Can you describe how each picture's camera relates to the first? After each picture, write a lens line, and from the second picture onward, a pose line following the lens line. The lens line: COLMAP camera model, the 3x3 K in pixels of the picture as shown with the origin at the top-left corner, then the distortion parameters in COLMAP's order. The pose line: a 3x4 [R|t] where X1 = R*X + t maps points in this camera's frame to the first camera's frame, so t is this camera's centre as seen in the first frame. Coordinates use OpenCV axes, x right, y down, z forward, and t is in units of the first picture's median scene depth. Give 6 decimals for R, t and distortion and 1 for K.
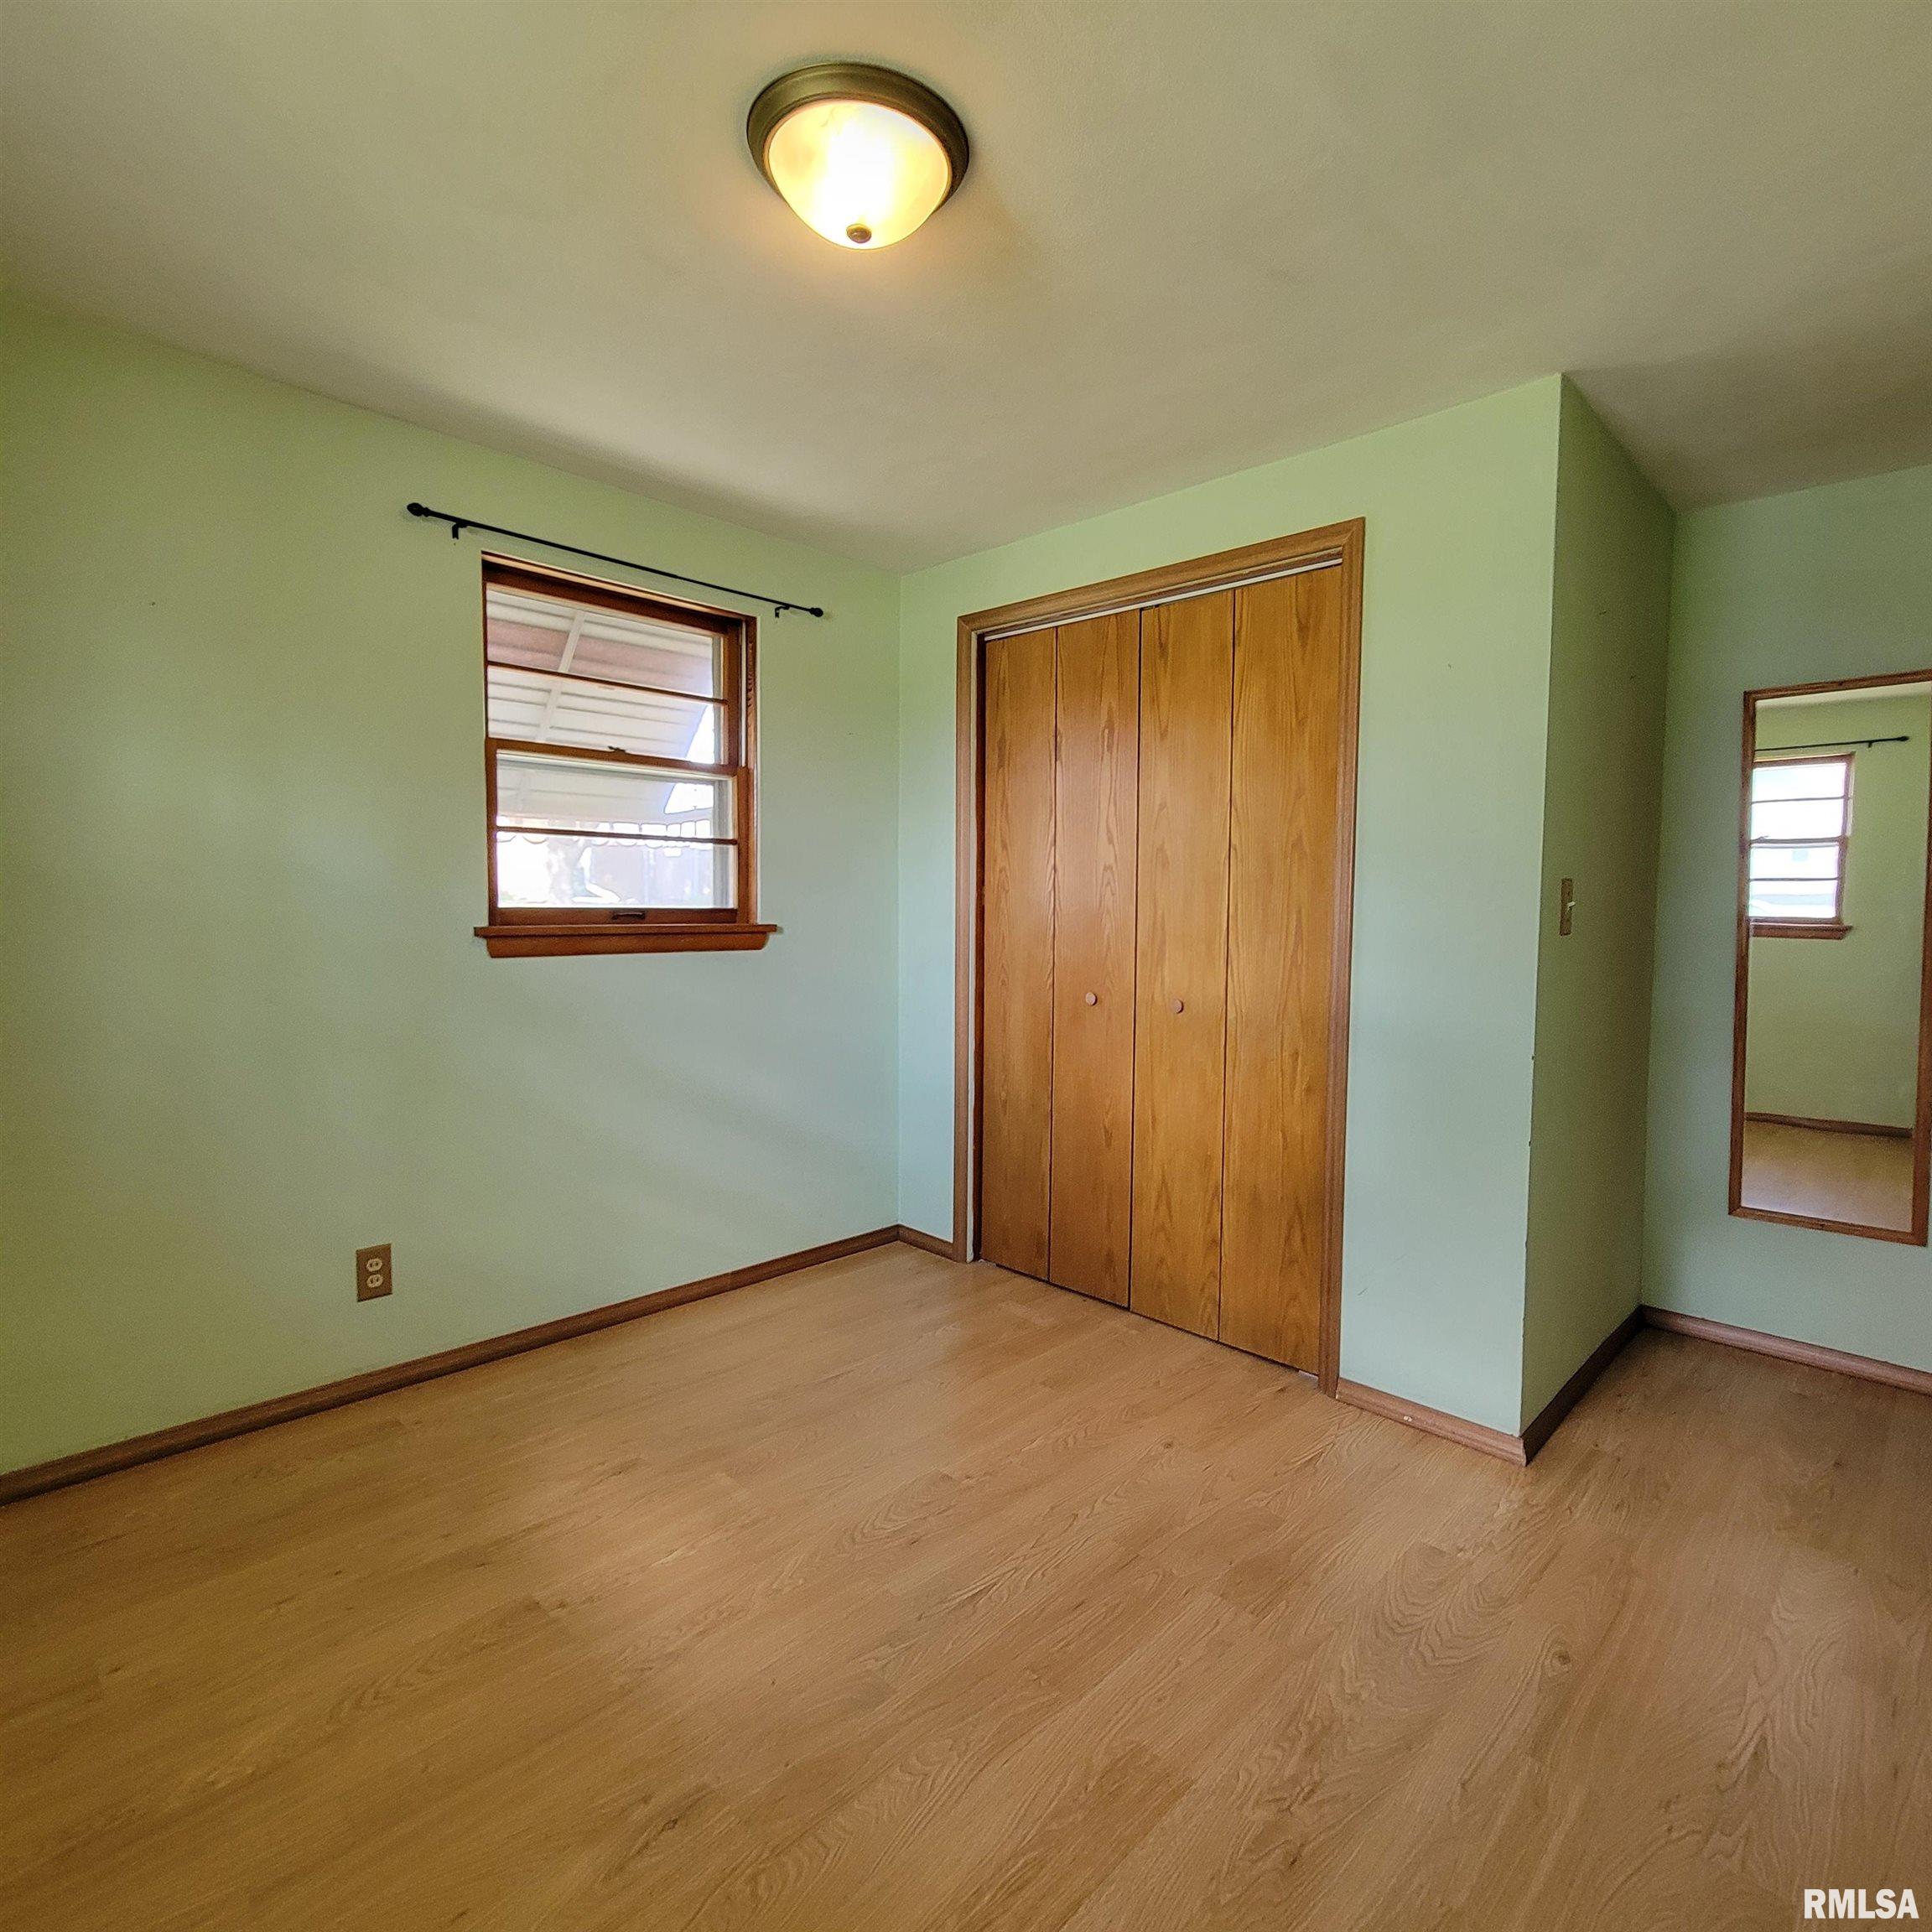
lens RADIAL K [[1057.8, 0, 961.4], [0, 1057.8, 964.3], [0, 0, 1]] dist [-0.002171, -0.000964]
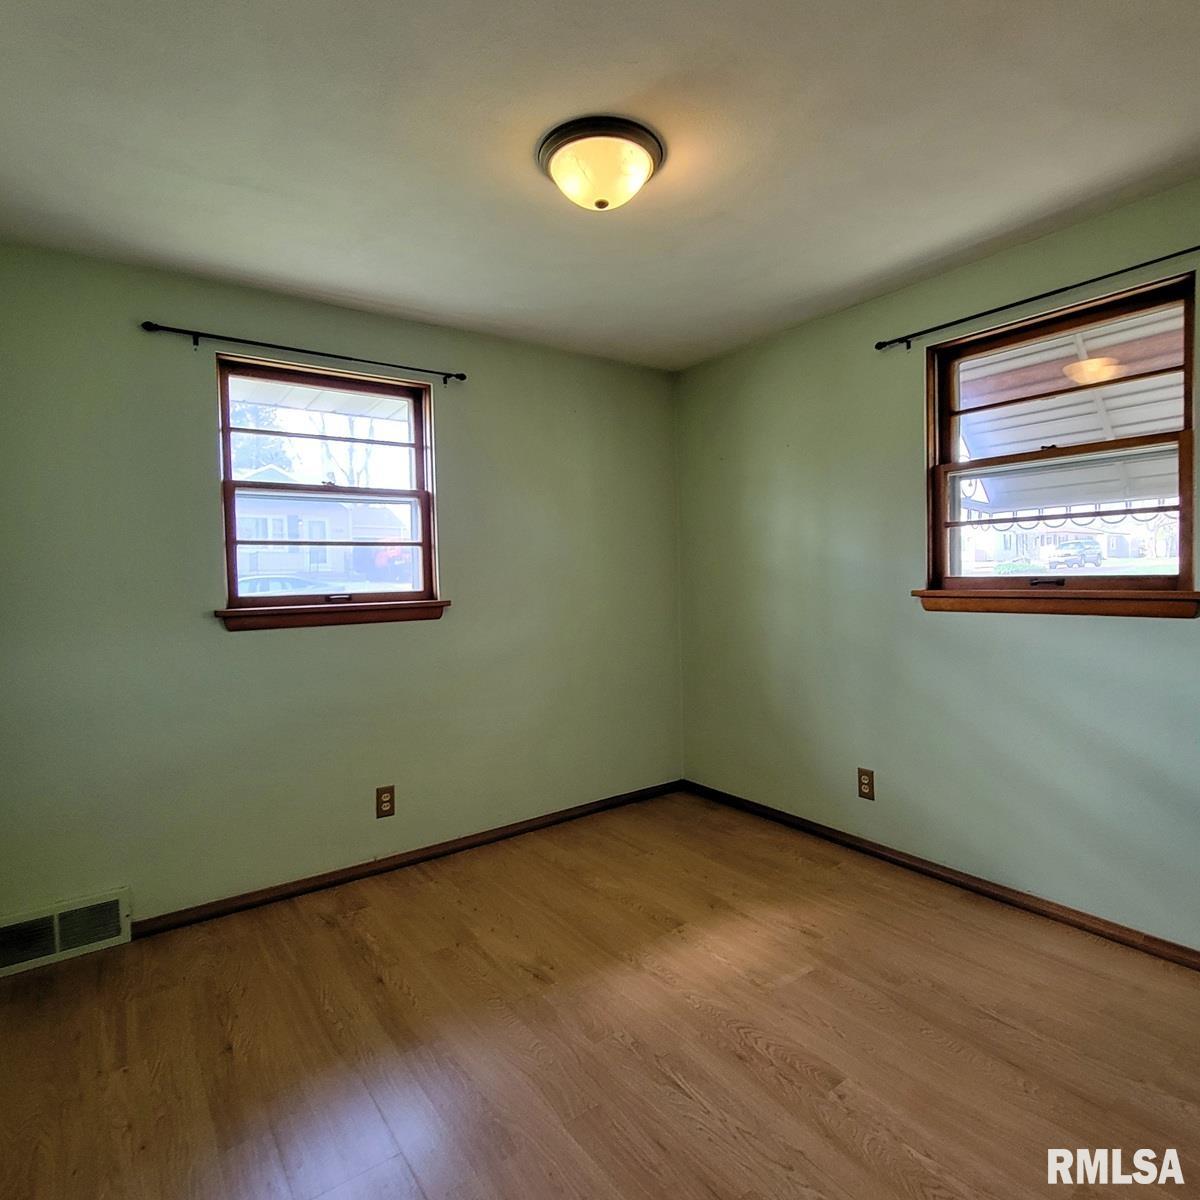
lens RADIAL K [[680.7, 0, 609.4], [0, 680.7, 595.6], [0, 0, 1]] dist [-0.001436, 0.000021]
pose [[-0.157433, 0.019807, -0.987331, 0.578043], [-0.038637, 0.998910, 0.026201, -0.034783], [0.986774, 0.042272, -0.156496, 0.672960]]
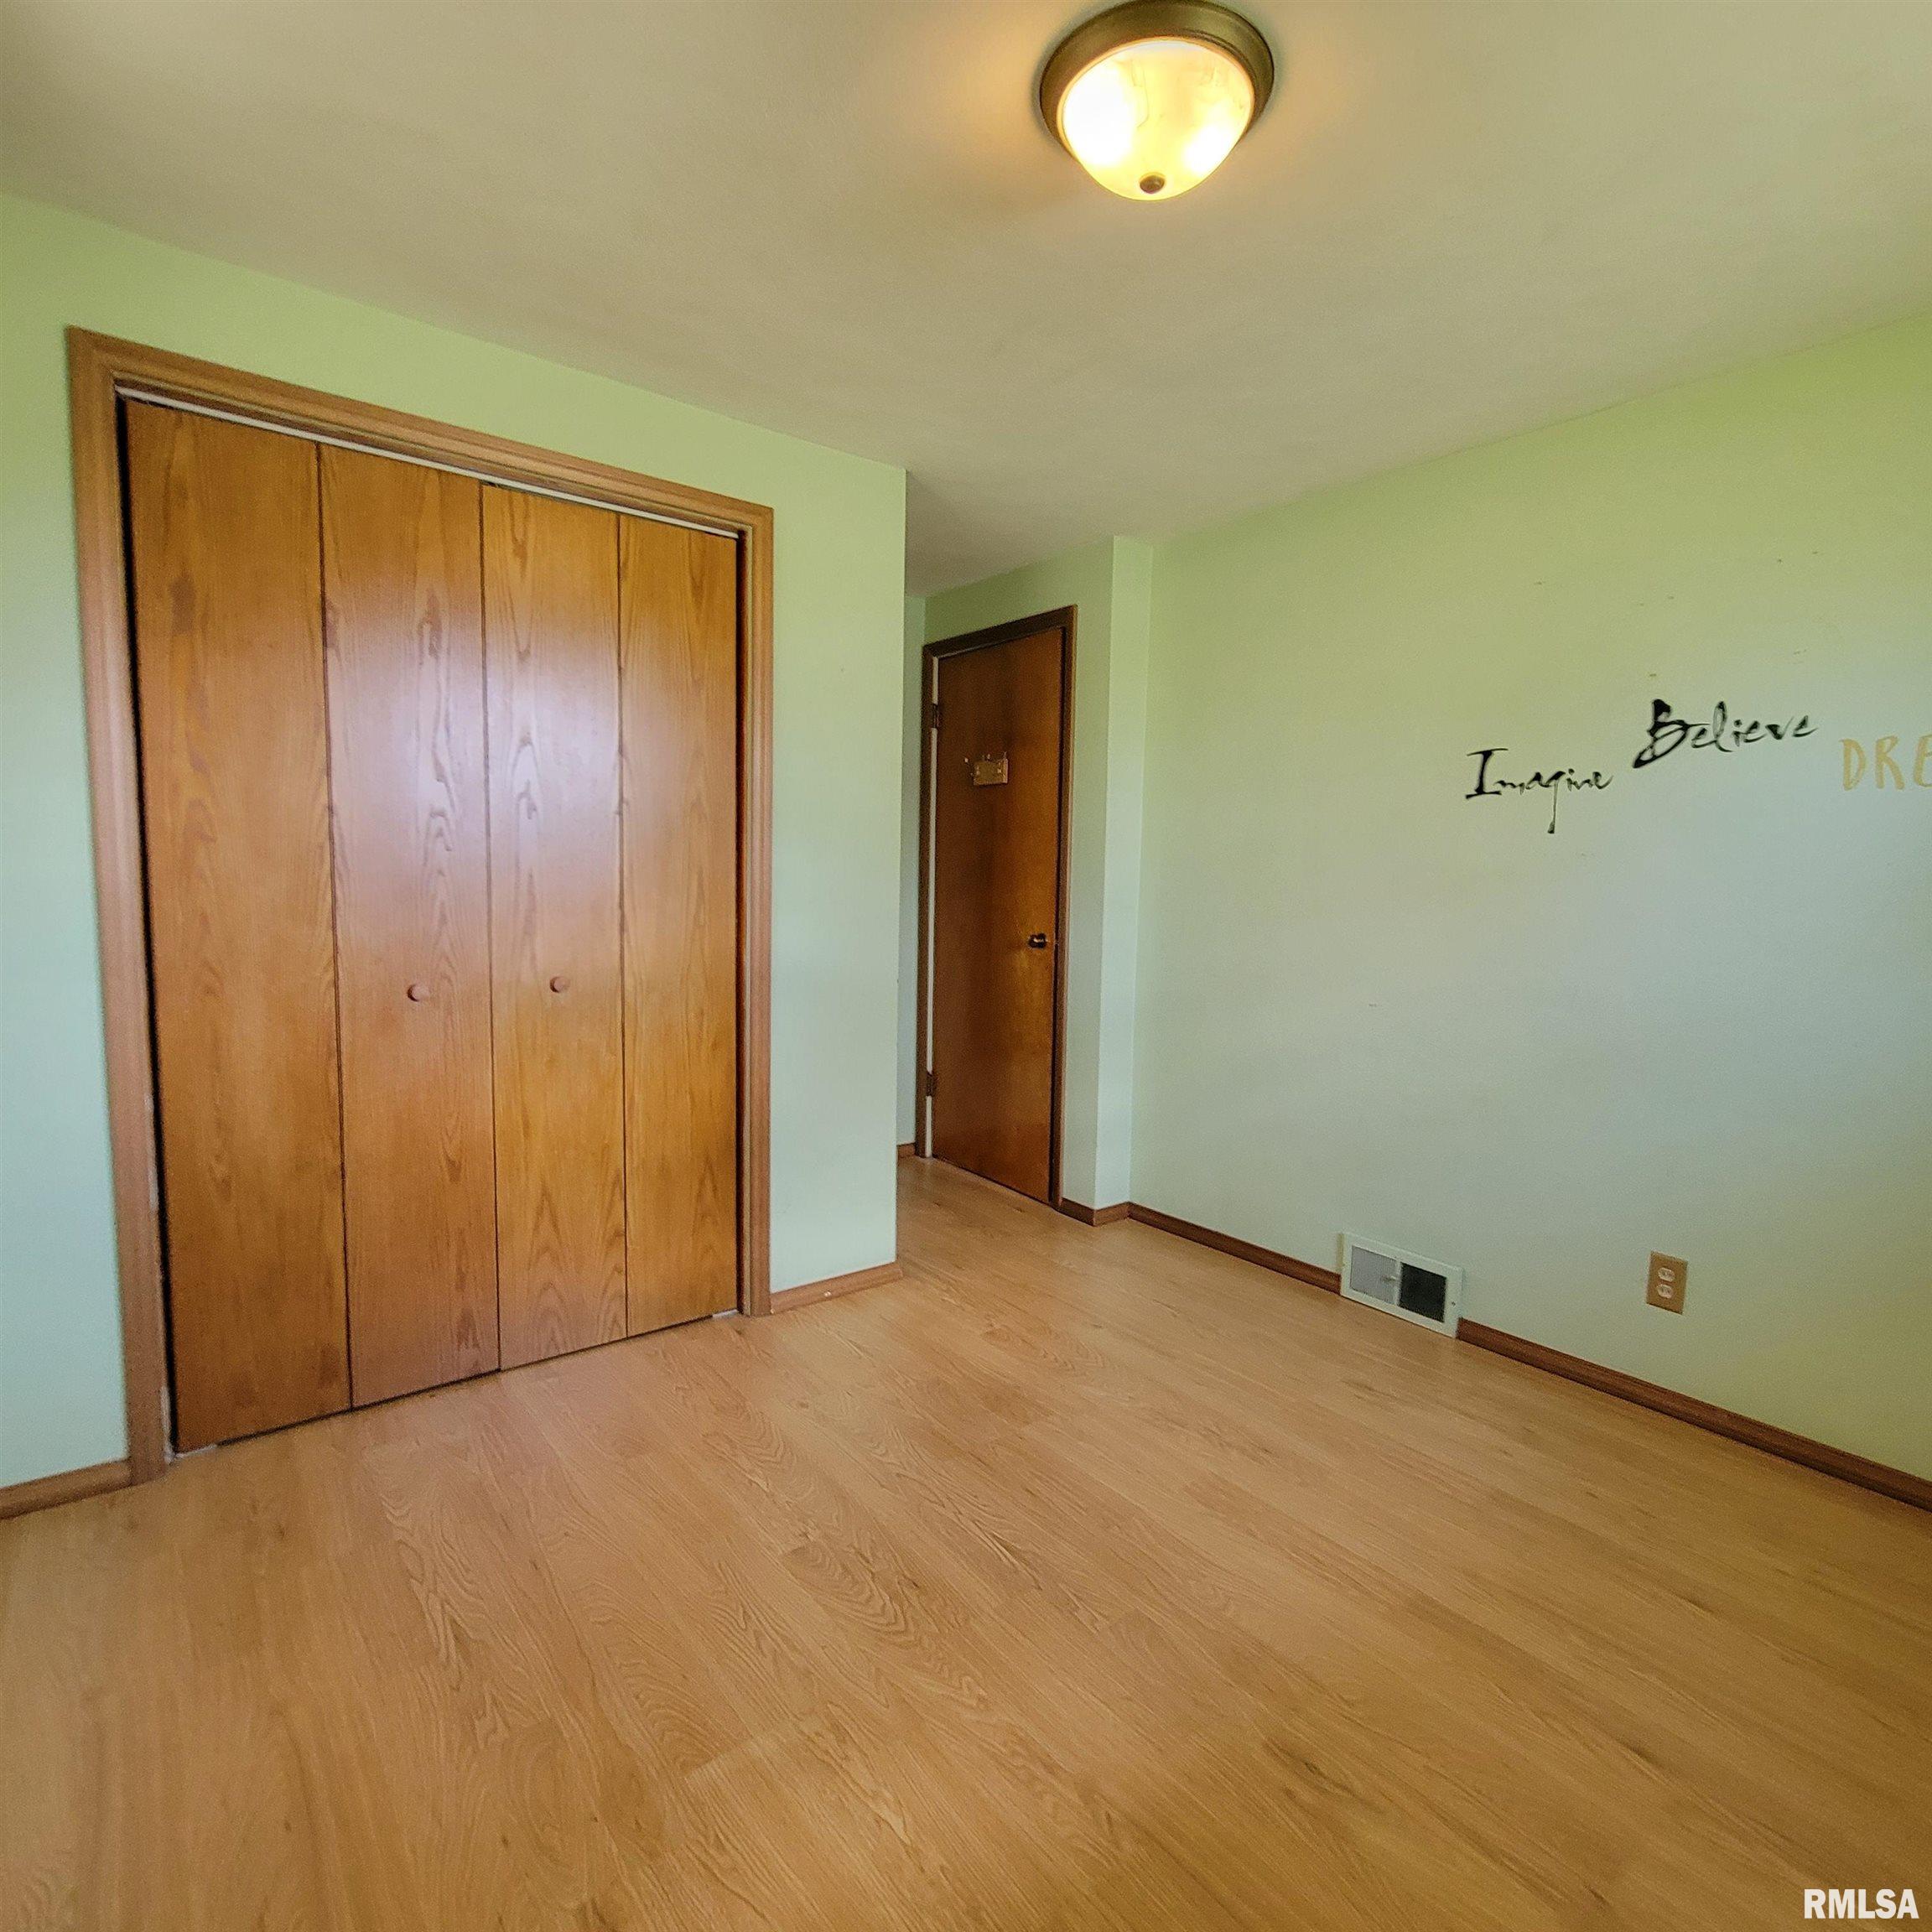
lens RADIAL K [[1064.2, 0, 1002.7], [0, 1064.2, 963.2], [0, 0, 1]] dist [-0.004082, -0.001361]
pose [[0.095260, -0.097753, 0.990641, -0.629352], [0.039146, 0.994765, 0.094395, -0.045633], [-0.994682, 0.029788, 0.098588, 0.583218]]
